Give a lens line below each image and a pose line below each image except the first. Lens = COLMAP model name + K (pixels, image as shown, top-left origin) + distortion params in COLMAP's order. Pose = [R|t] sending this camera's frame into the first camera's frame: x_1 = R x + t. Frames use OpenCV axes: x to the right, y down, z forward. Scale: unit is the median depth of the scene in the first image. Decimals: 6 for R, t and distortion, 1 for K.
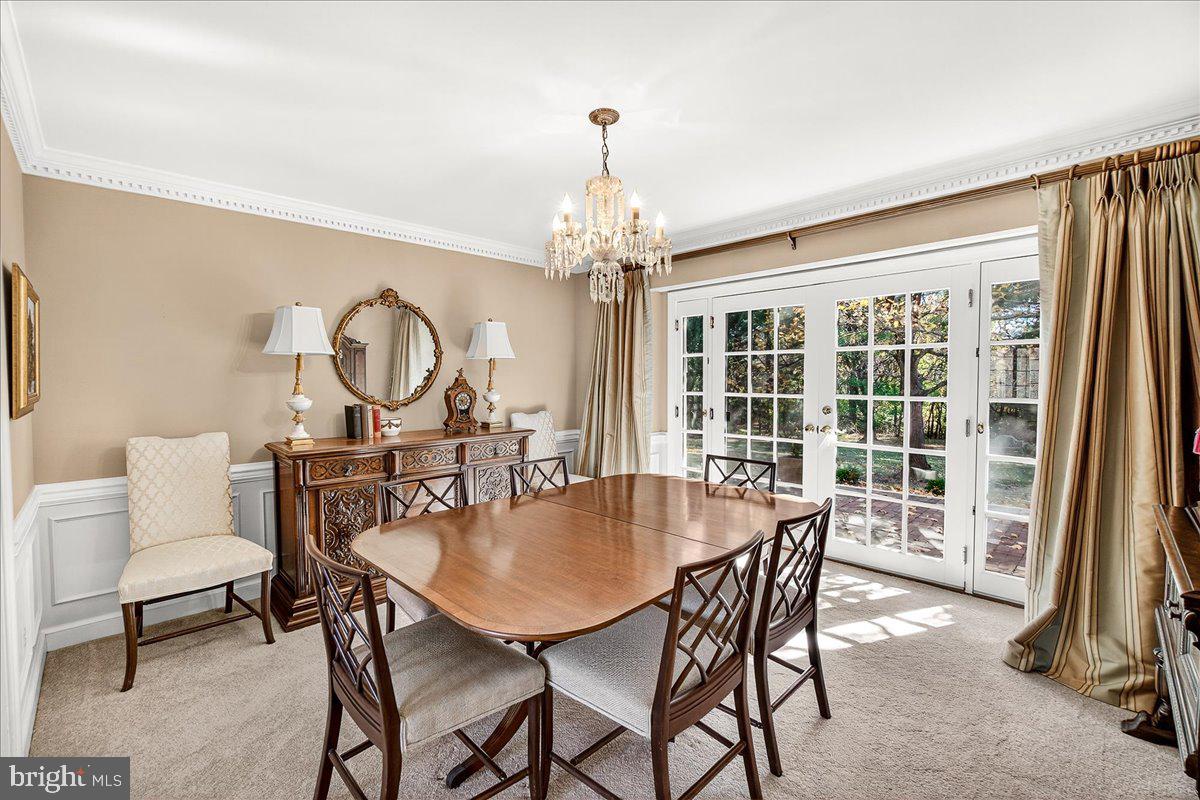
lens RADIAL K [[511.5, 0, 600.0], [0, 511.5, 400.0], [0, 0, 1]] dist [0.000321, 0.000109]
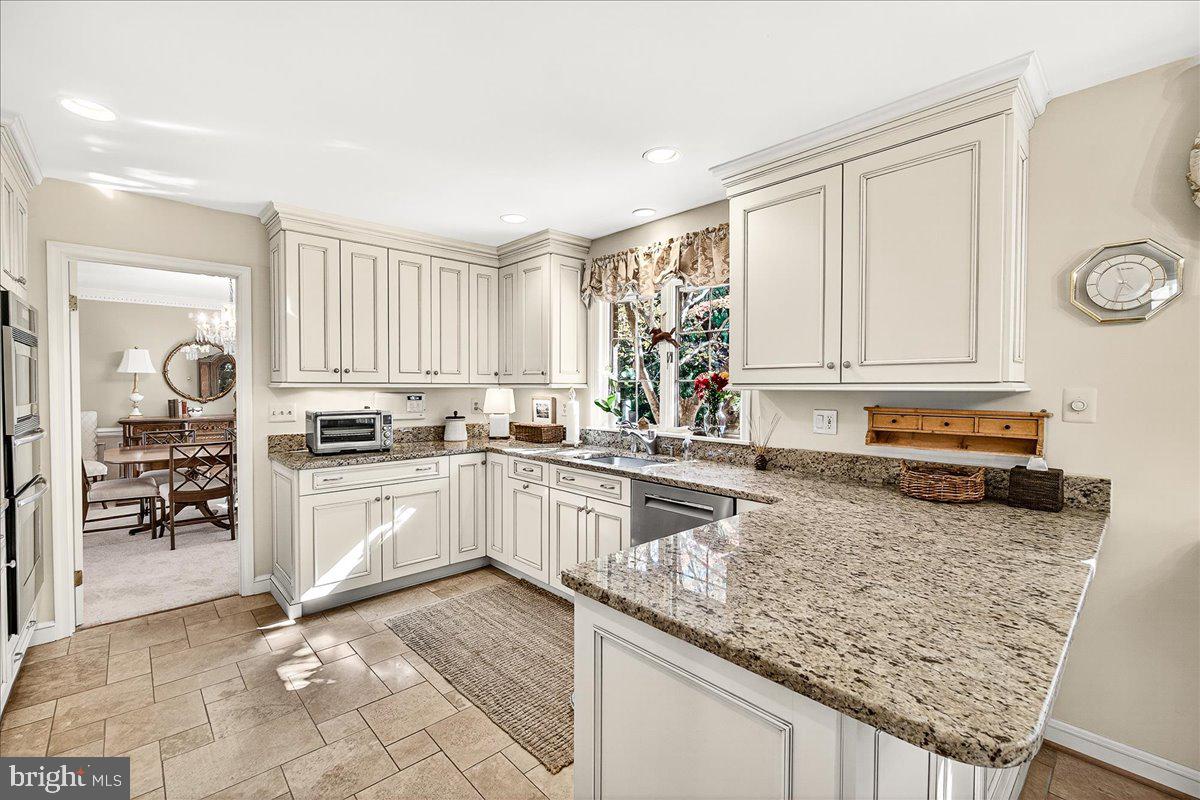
lens RADIAL K [[511.5, 0, 600.0], [0, 511.5, 400.0], [0, 0, 1]] dist [0.000321, 0.000109]
pose [[0.999237, 0.011472, -0.037342, 1.240776], [-0.011876, 0.999873, -0.010618, 0.014811], [0.037215, 0.011054, 0.999246, -0.880456]]
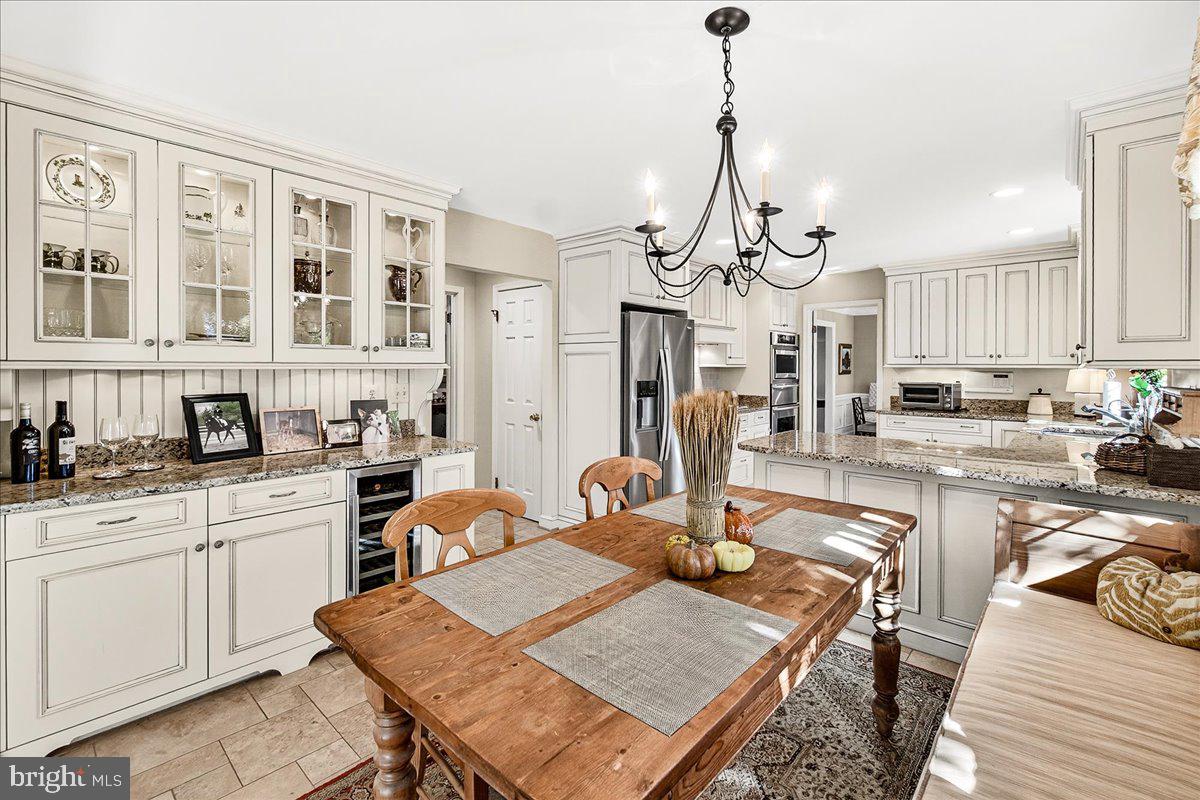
lens RADIAL K [[529.3, 0, 601.8], [0, 529.3, 369.5], [0, 0, 1]] dist [-0.000770, 0.000045]
pose [[0.061806, 0.012978, -0.998004, 2.270825], [-0.040068, 0.999142, 0.010511, 0.014043], [0.997284, 0.039339, 0.062273, -0.968704]]
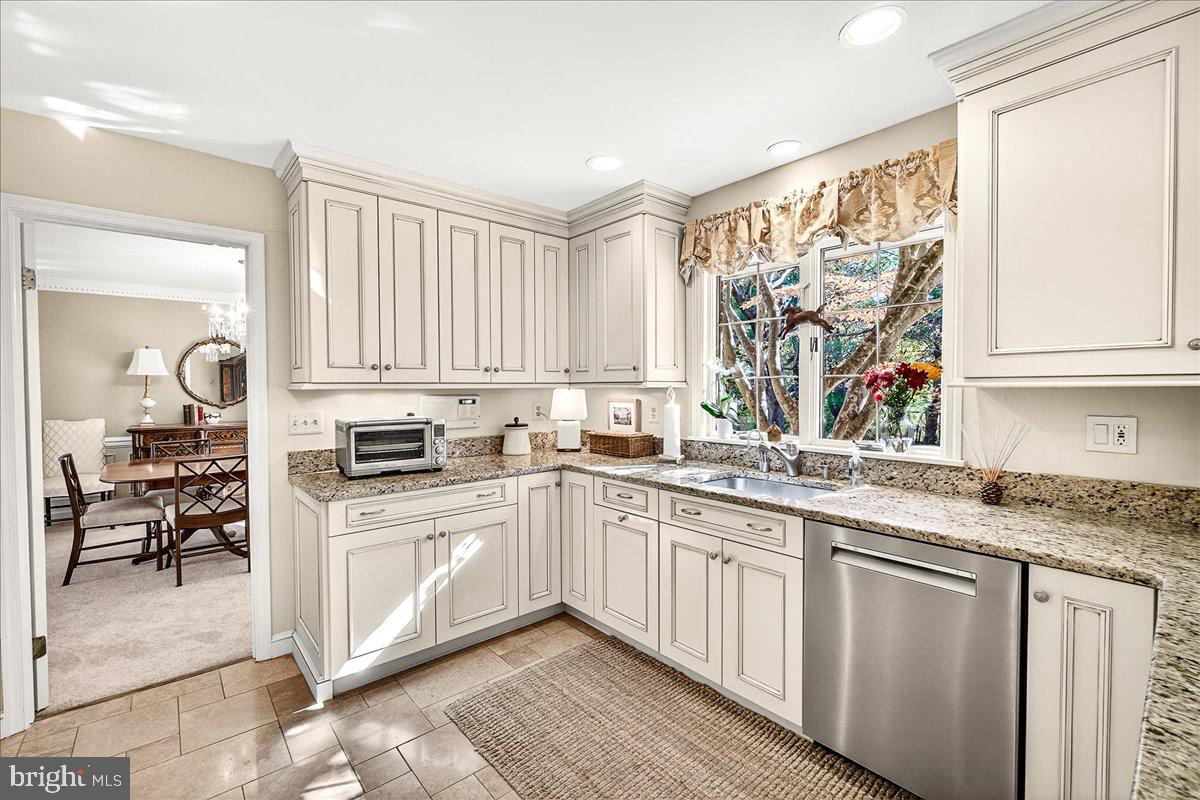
lens RADIAL K [[515.6, 0, 602.3], [0, 515.6, 398.2], [0, 0, 1]] dist [0.000221, 0.000072]
pose [[0.997180, 0.002811, -0.074992, 1.083273], [-0.003865, 0.999896, -0.013920, 0.008570], [0.074945, 0.014171, 0.997087, -0.640464]]
